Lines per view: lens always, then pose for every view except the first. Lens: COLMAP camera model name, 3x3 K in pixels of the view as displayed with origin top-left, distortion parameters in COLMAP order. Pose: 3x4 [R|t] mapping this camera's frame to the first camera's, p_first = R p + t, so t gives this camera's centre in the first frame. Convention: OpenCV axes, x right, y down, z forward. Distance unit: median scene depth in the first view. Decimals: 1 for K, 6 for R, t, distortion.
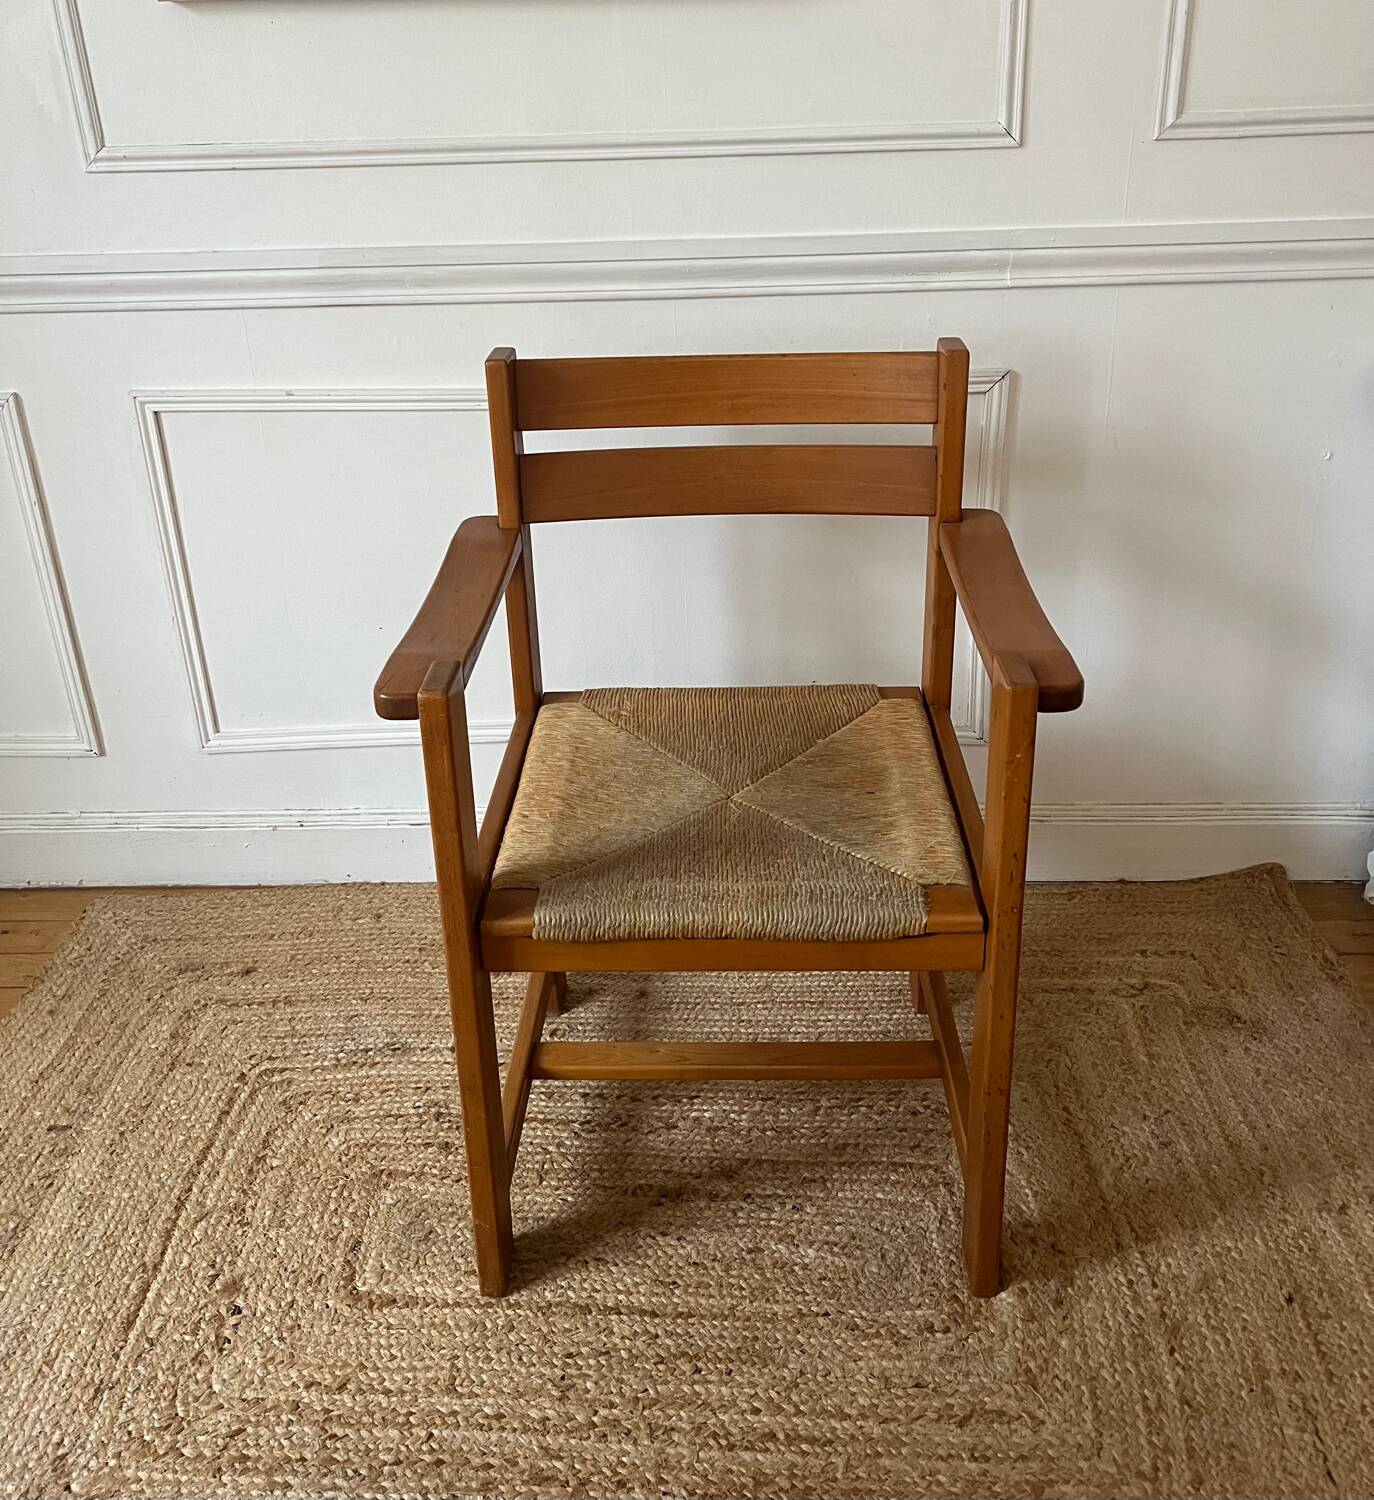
lens RADIAL K [[1372.6, 0, 683.1], [0, 1372.6, 597.2], [0, 0, 1]] dist [0.024303, -0.039335]
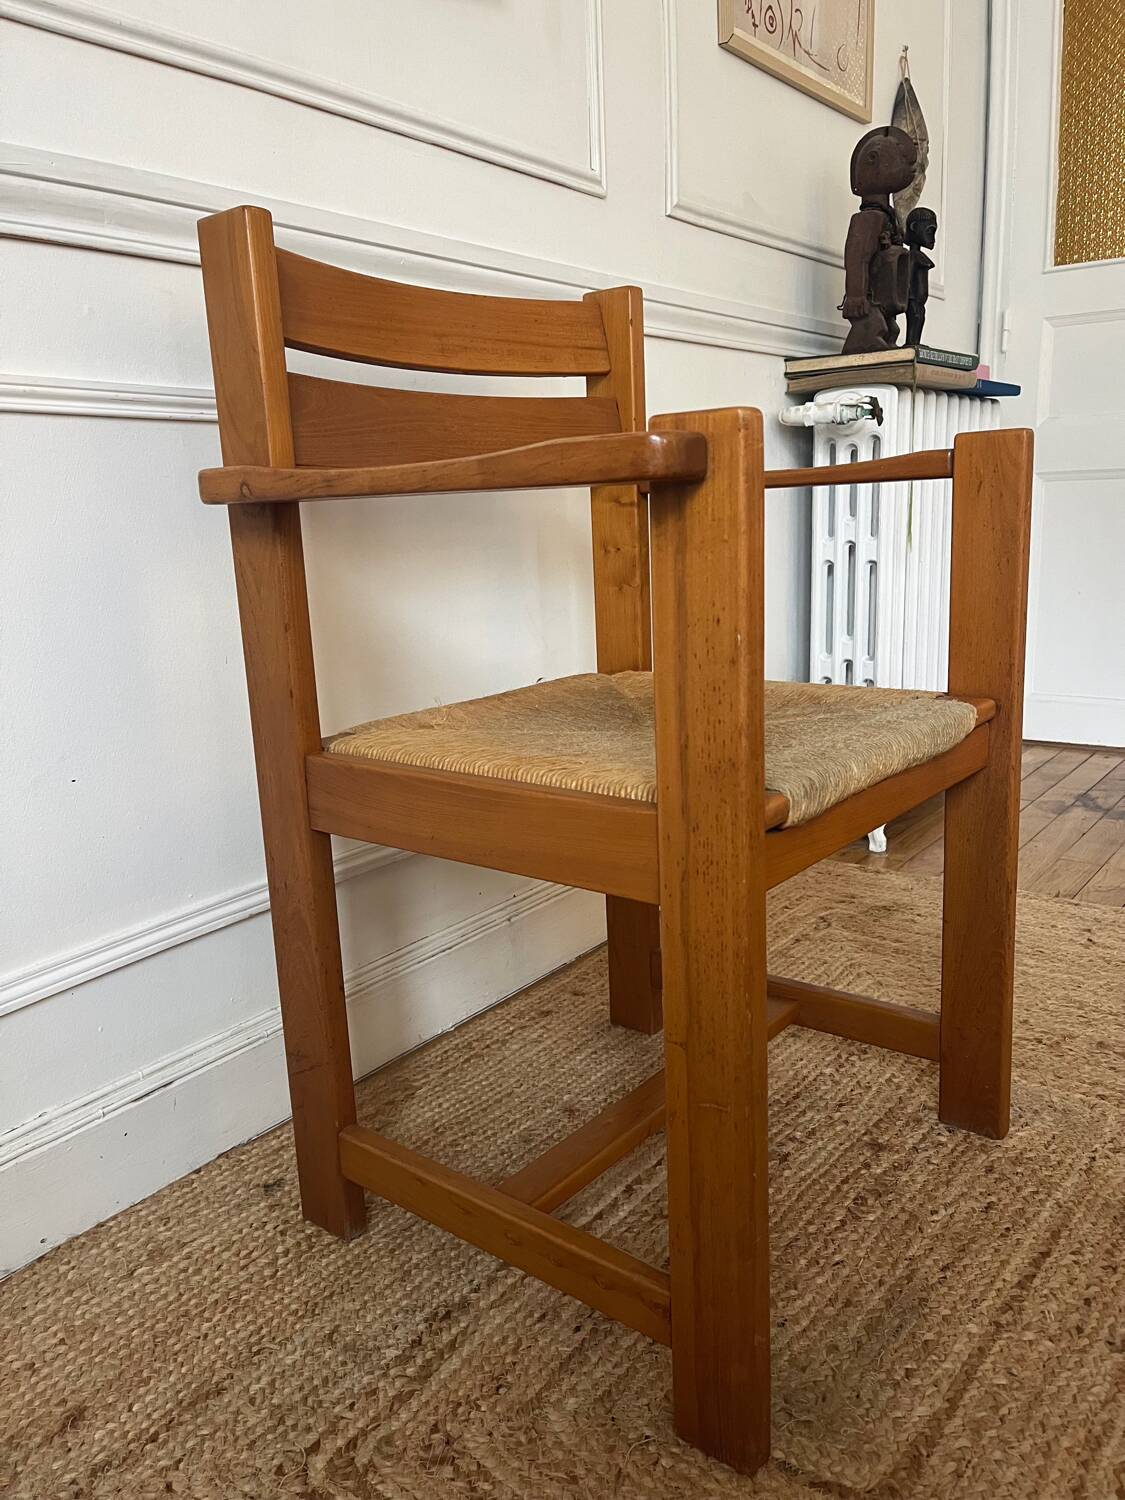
lens RADIAL K [[1140.6, 0, 572.9], [0, 1140.6, 750.1], [0, 0, 1]] dist [0.063399, -0.087345]
pose [[0.573018, -0.165277, 0.802704, -0.594738], [0.344815, 0.937163, -0.053188, 0.137481], [-0.743473, 0.307262, 0.594002, 0.582639]]
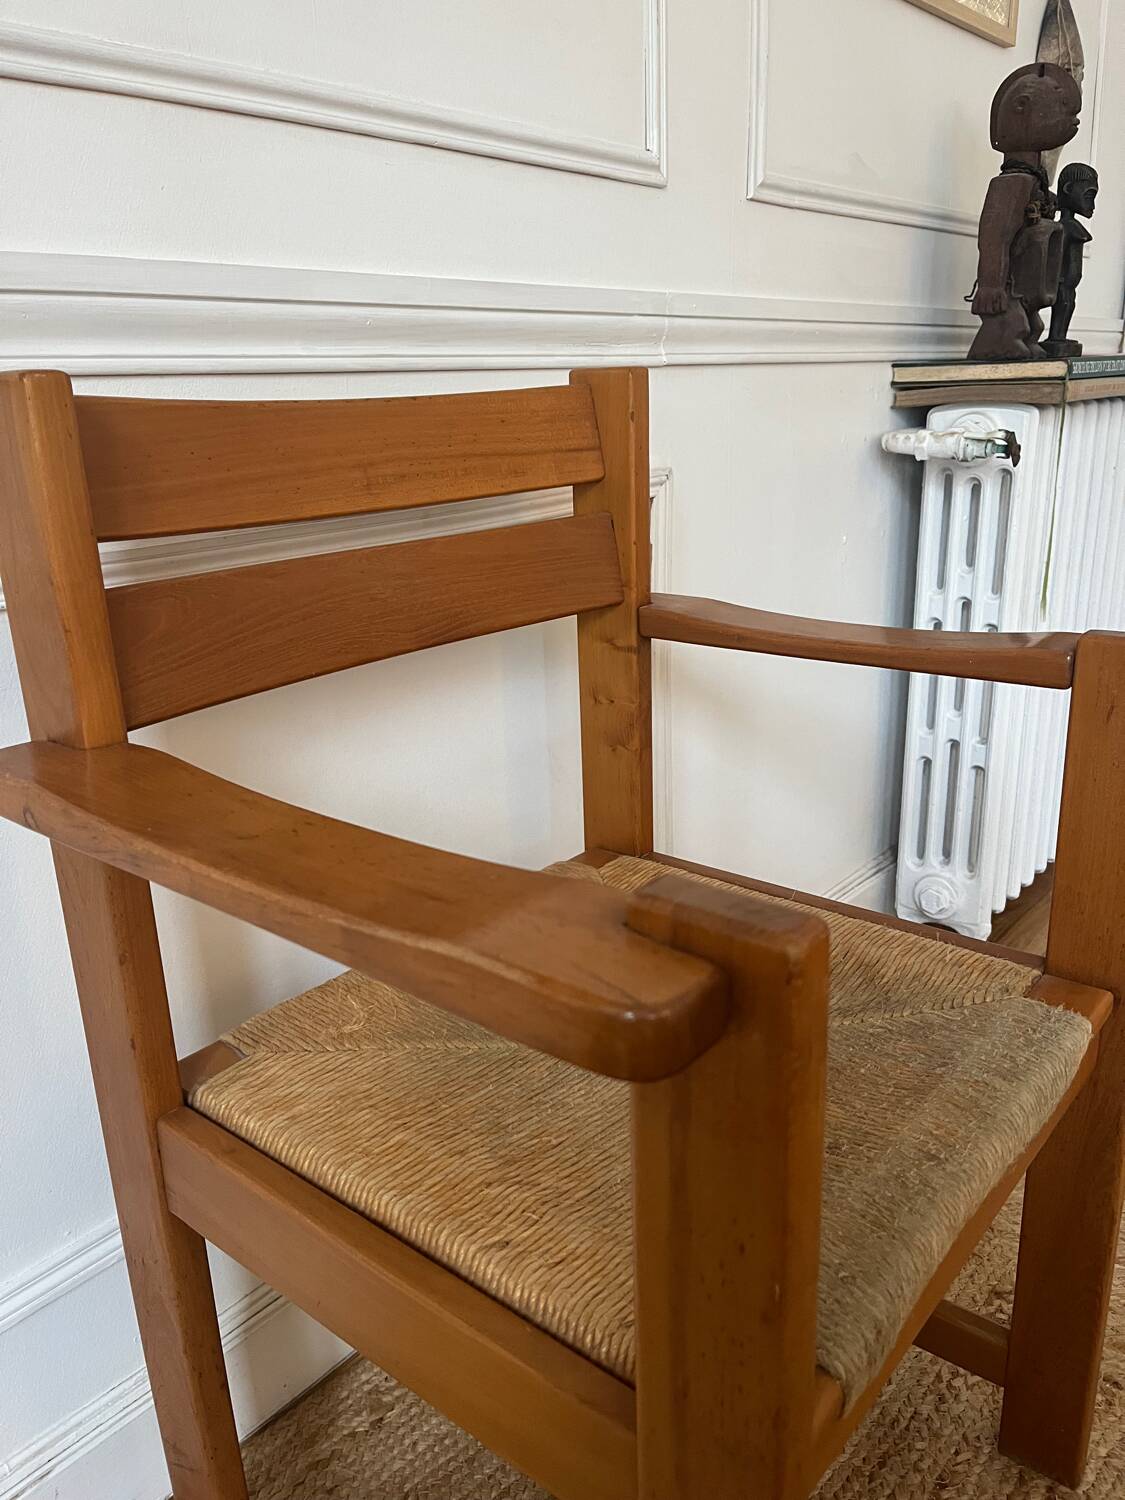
lens RADIAL K [[1140.6, 0, 565.2], [0, 1140.6, 740.0], [0, 0, 1]] dist [0.063399, -0.087345]
pose [[0.626680, -0.216683, 0.748545, -0.379000], [0.319409, 0.947592, 0.006893, -0.033604], [-0.710809, 0.234772, 0.663048, 0.642612]]
